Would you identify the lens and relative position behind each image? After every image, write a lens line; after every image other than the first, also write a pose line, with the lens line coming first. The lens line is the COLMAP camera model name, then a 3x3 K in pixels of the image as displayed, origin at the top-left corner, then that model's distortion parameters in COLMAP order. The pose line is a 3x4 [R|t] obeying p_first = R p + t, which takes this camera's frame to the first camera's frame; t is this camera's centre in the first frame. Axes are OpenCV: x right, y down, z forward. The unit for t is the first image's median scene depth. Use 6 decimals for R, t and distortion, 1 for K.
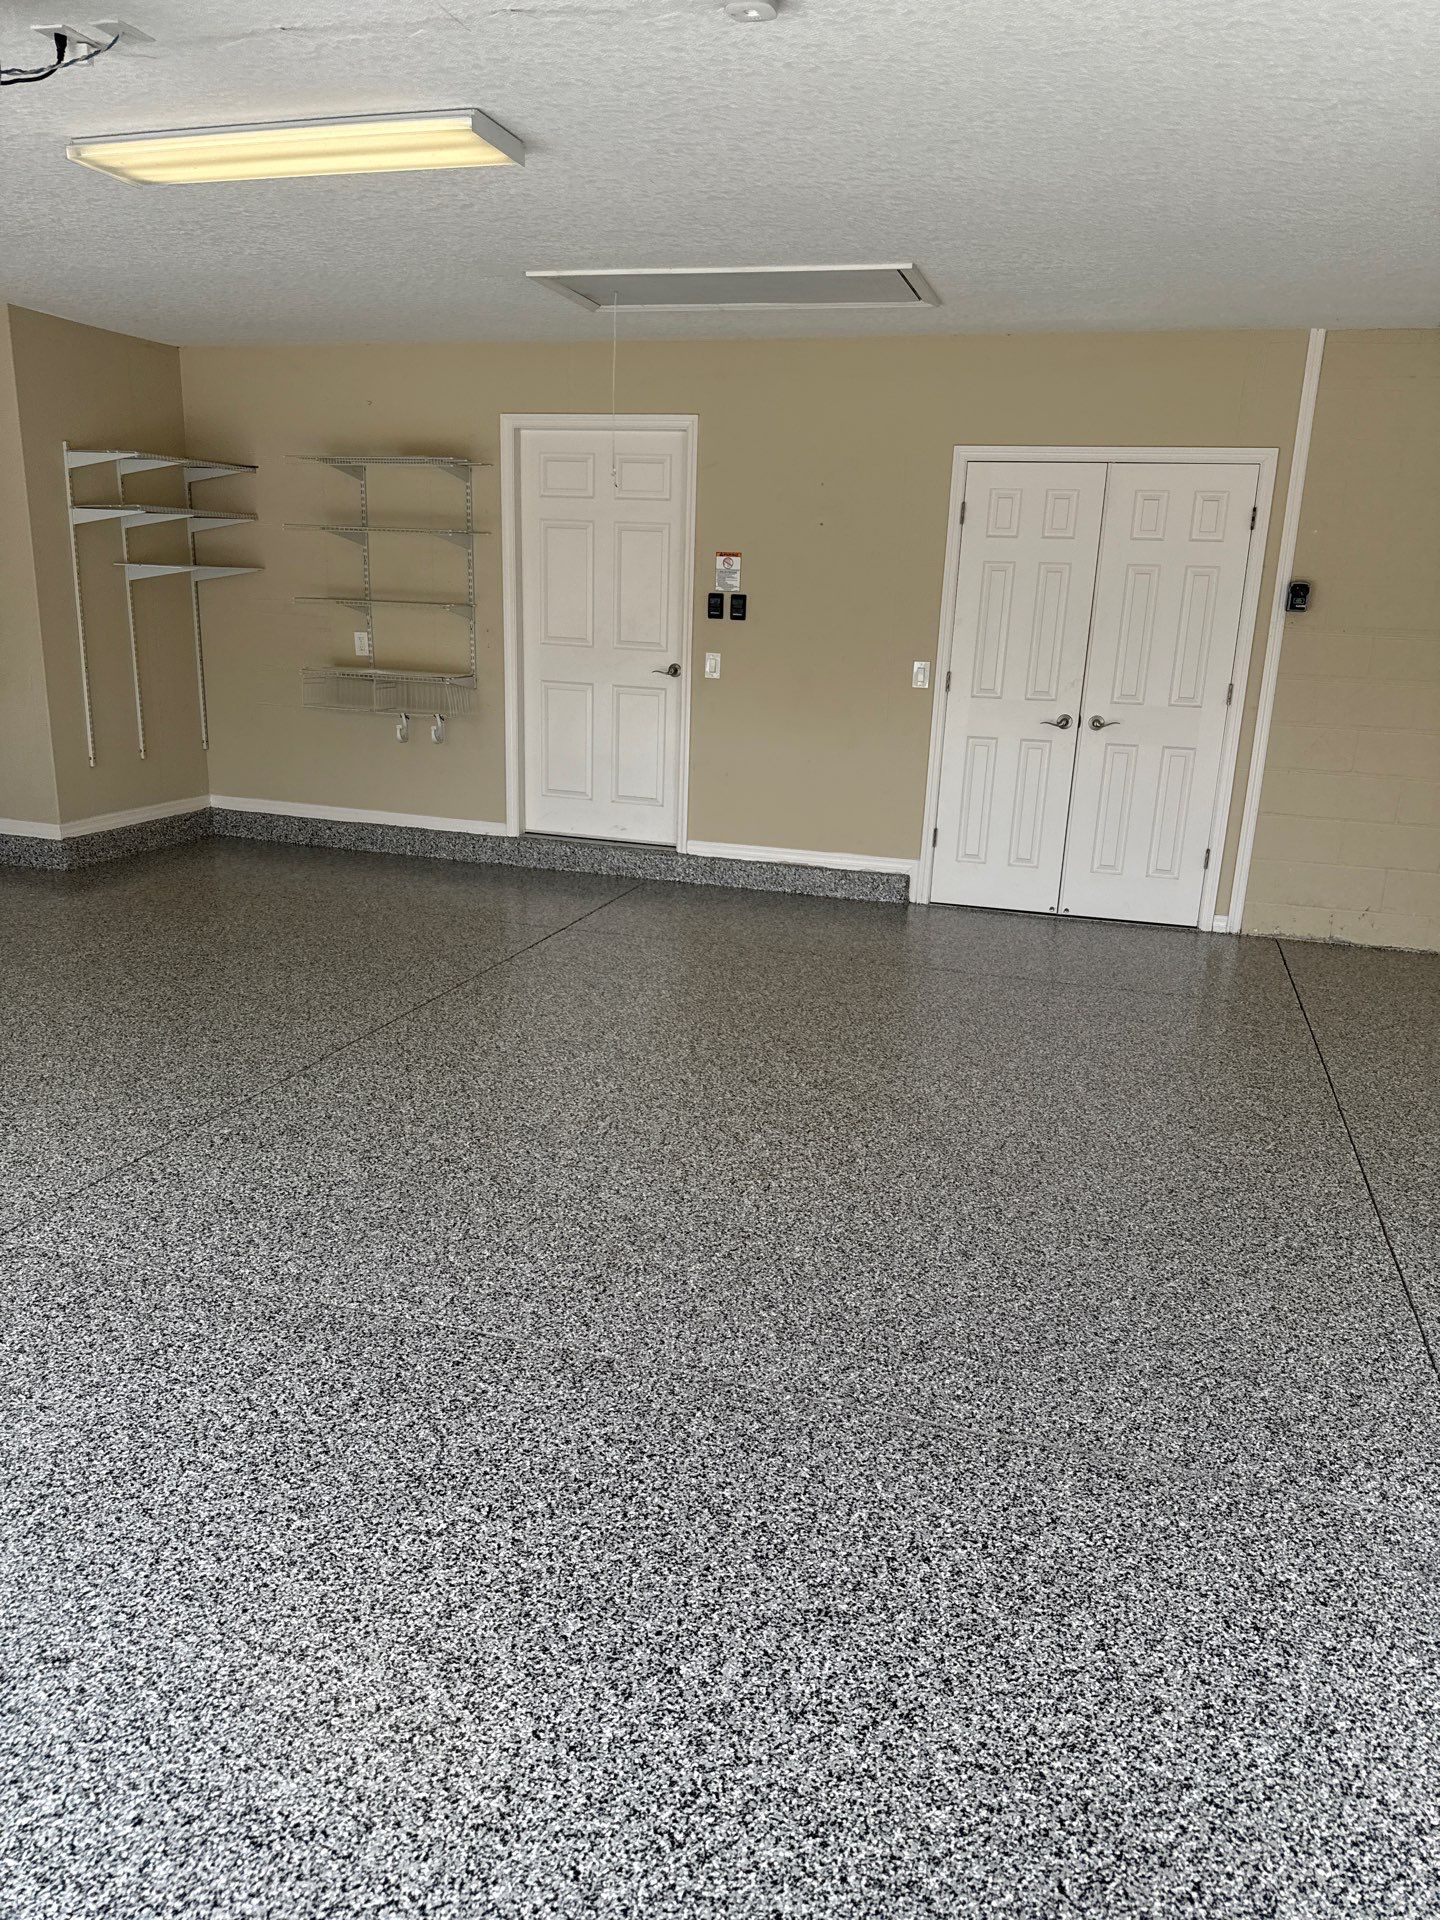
lens RADIAL K [[1341.5, 0, 727.3], [0, 1341.5, 972.8], [0, 0, 1]] dist [0.186136, -0.375883]
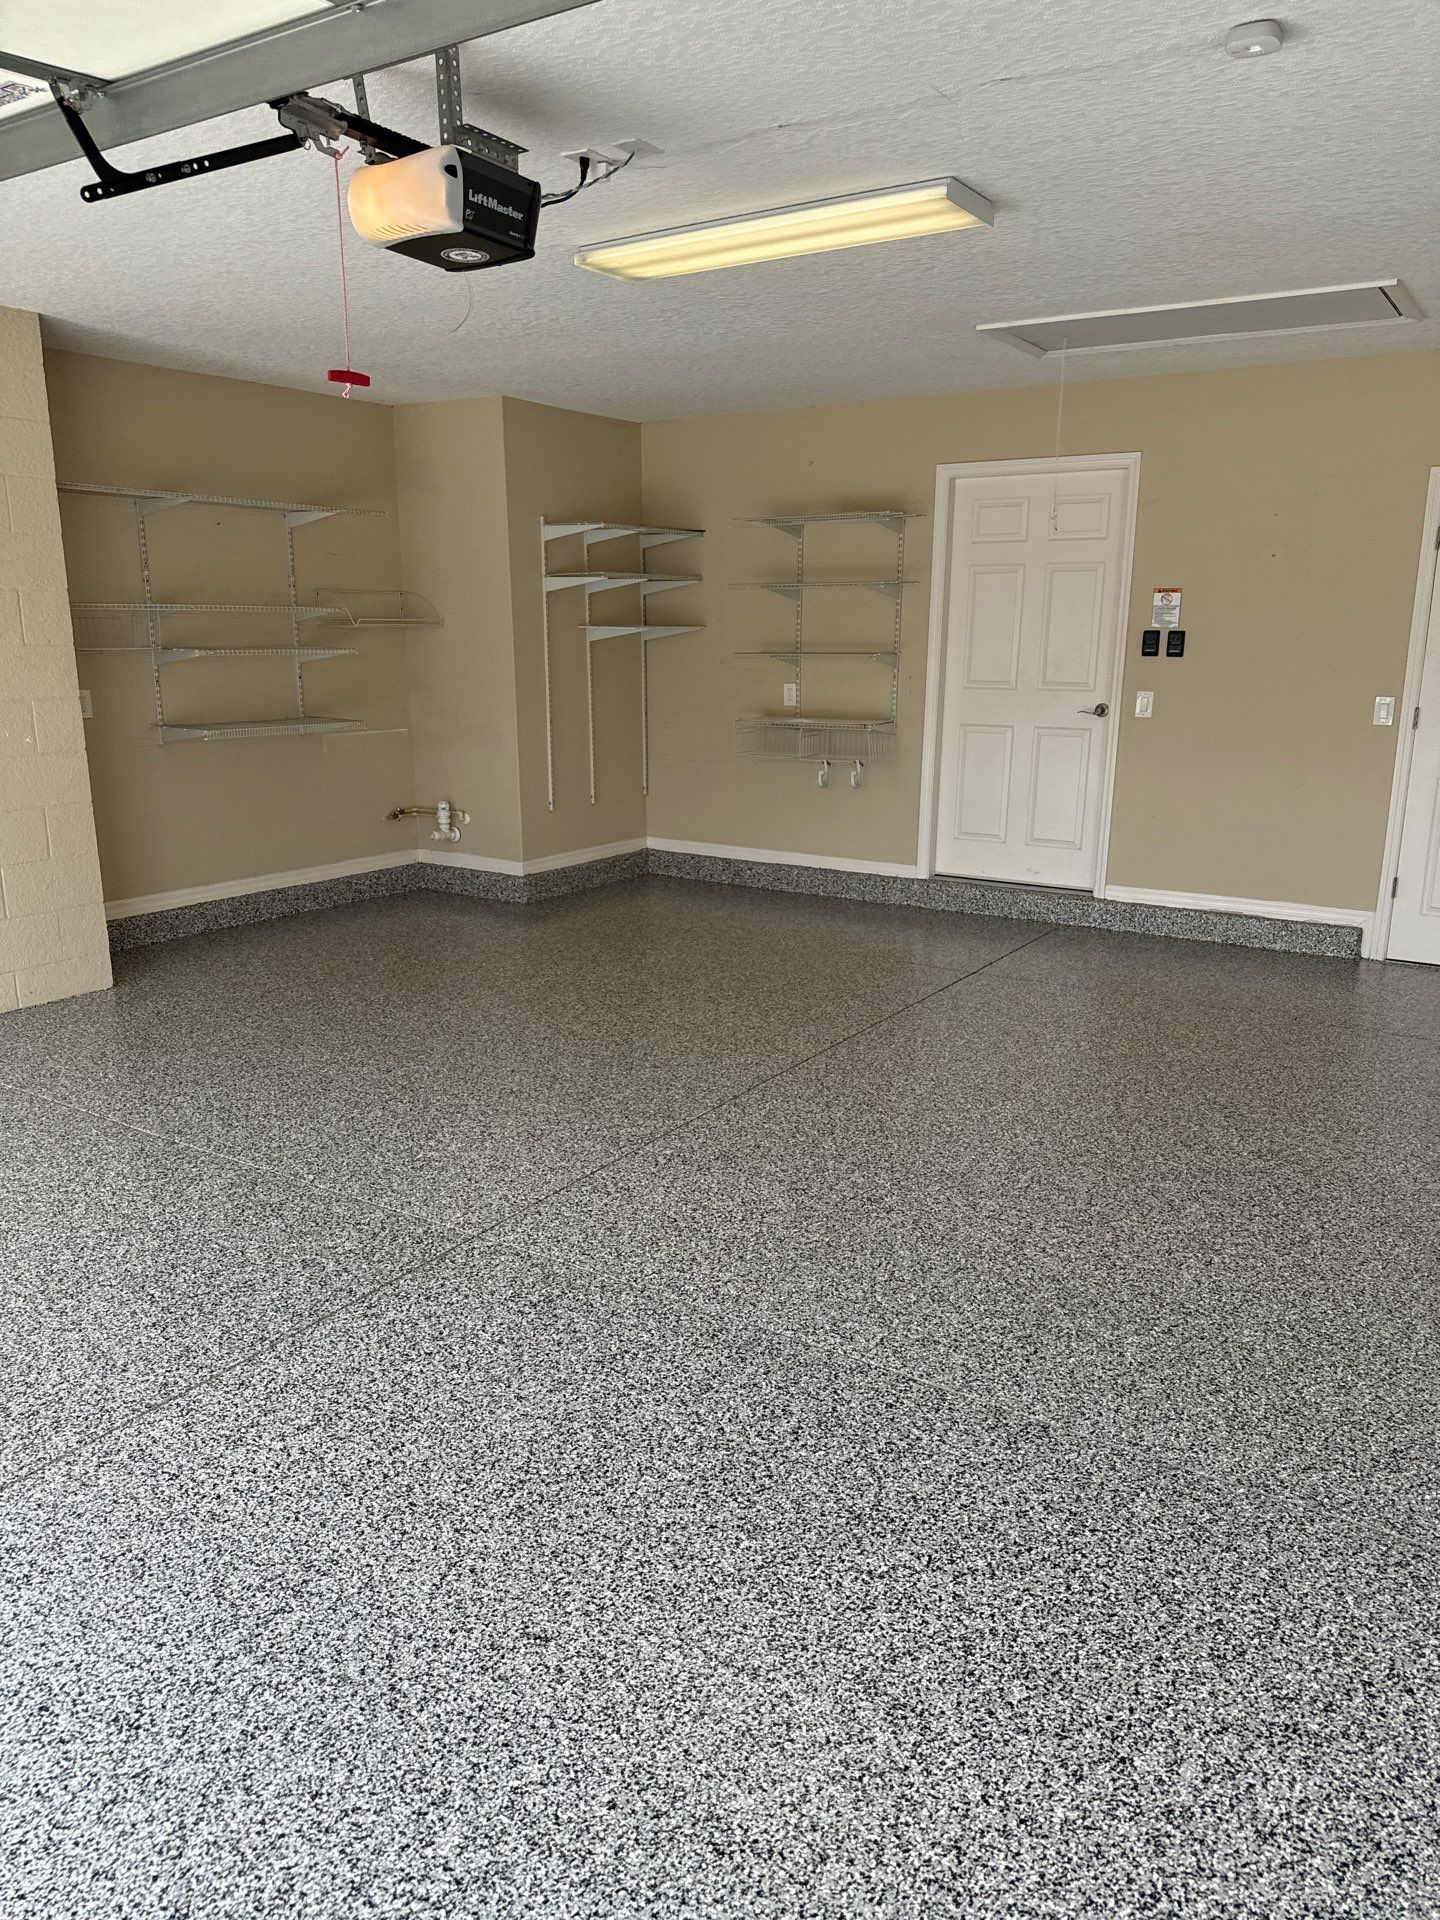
lens RADIAL K [[1341.5, 0, 727.3], [0, 1341.5, 972.8], [0, 0, 1]] dist [0.186136, -0.375883]
pose [[0.959799, 0.038936, -0.277974, -0.018488], [-0.046593, 0.998693, -0.020992, -0.003091], [0.276794, 0.033100, 0.960359, -0.006383]]
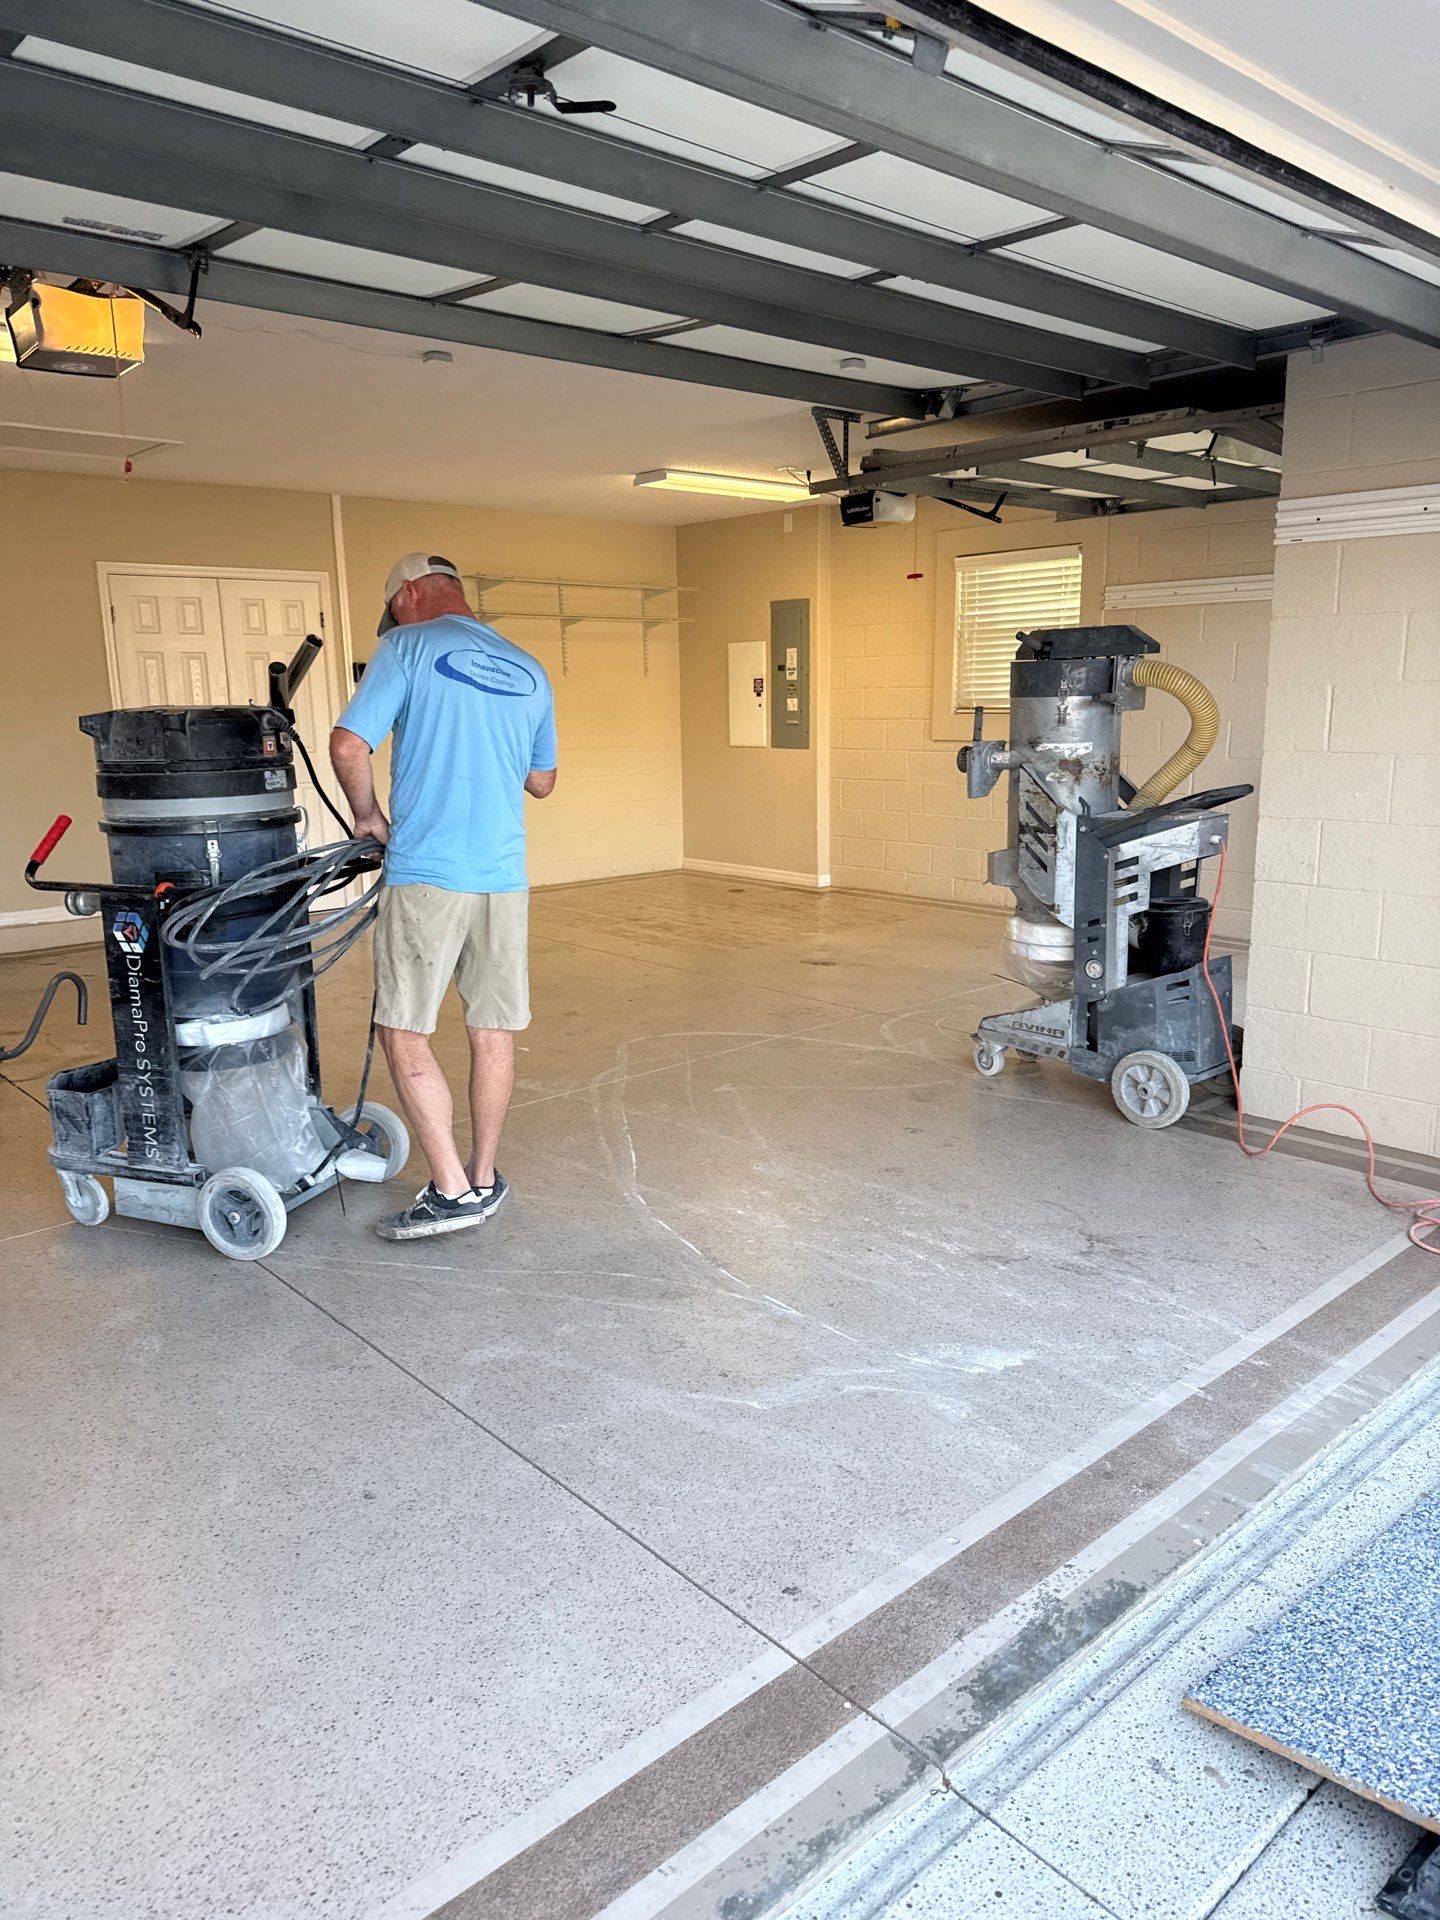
lens RADIAL K [[1324.7, 0, 720.0], [0, 1324.7, 960.0], [0, 0, 1]] dist [0.158022, -0.282658]
pose [[0.525770, -0.220405, 0.821577, -0.593453], [0.268392, 0.959495, 0.085647, 0.006905], [-0.807176, 0.175474, 0.563628, -0.077817]]
